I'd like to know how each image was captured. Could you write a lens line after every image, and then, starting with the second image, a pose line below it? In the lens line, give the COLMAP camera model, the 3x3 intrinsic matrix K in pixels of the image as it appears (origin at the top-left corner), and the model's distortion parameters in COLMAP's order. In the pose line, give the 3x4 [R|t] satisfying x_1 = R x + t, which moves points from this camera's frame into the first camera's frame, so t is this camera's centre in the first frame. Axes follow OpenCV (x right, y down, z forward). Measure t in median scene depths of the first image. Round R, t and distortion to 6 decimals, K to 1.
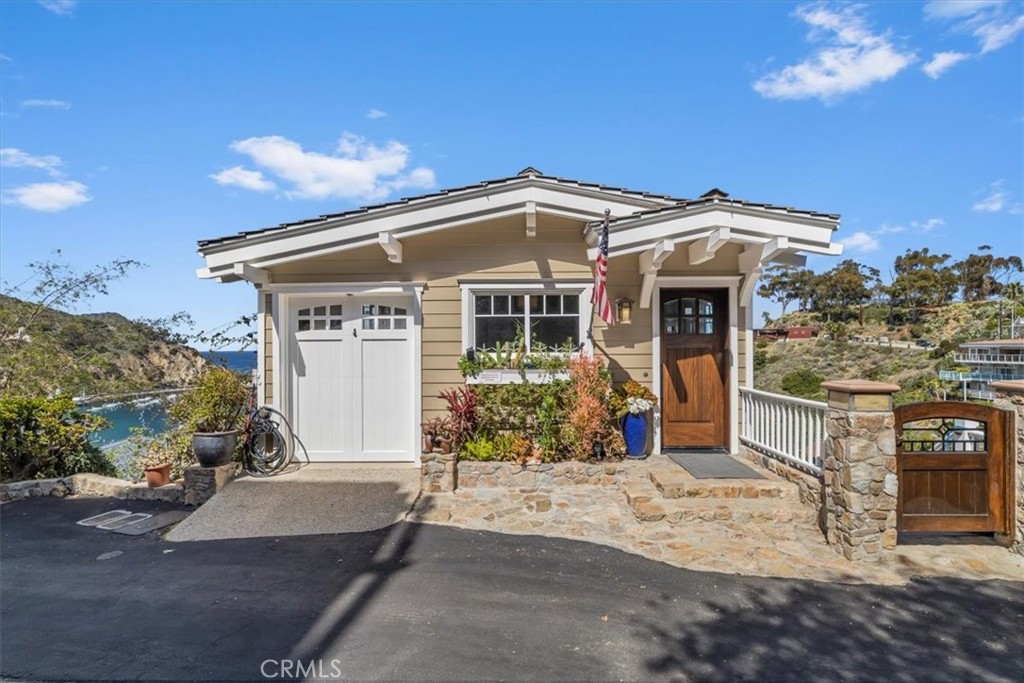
lens RADIAL K [[536.9, 0, 515.3], [0, 536.9, 341.5], [0, 0, 1]] dist [-0.000407, 0.001009]
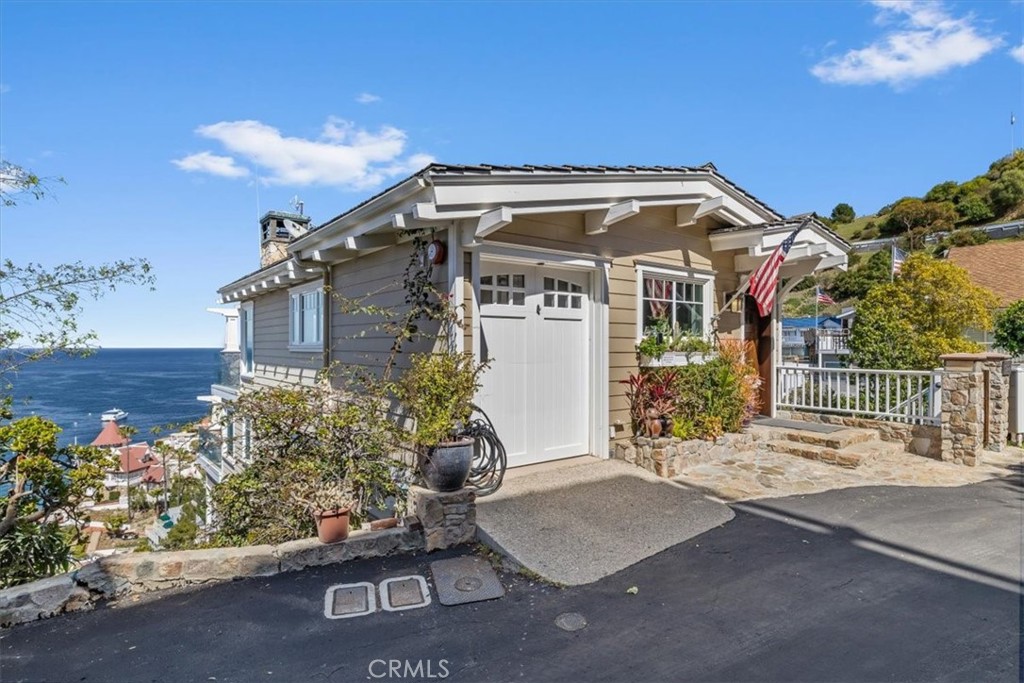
lens RADIAL K [[536.9, 0, 515.3], [0, 536.9, 341.5], [0, 0, 1]] dist [-0.000407, 0.001009]
pose [[0.781318, 0.011811, 0.624021, -0.941068], [-0.011020, 0.999926, -0.005128, 0.042630], [-0.624035, -0.002870, 0.781391, 0.402309]]
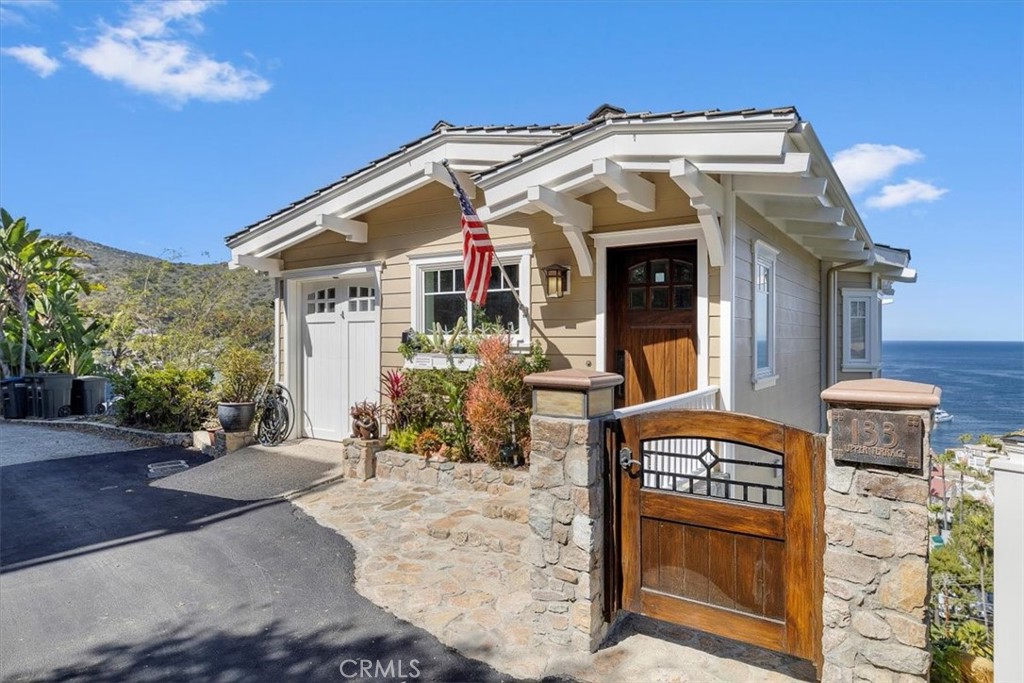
lens RADIAL K [[623.8, 0, 515.7], [0, 623.8, 338.1], [0, 0, 1]] dist [0.007900, 0.000654]
pose [[0.833854, 0.004739, -0.551964, 0.686554], [0.001170, 0.999946, 0.010353, 0.017246], [0.551983, -0.009279, 0.833803, 0.218794]]
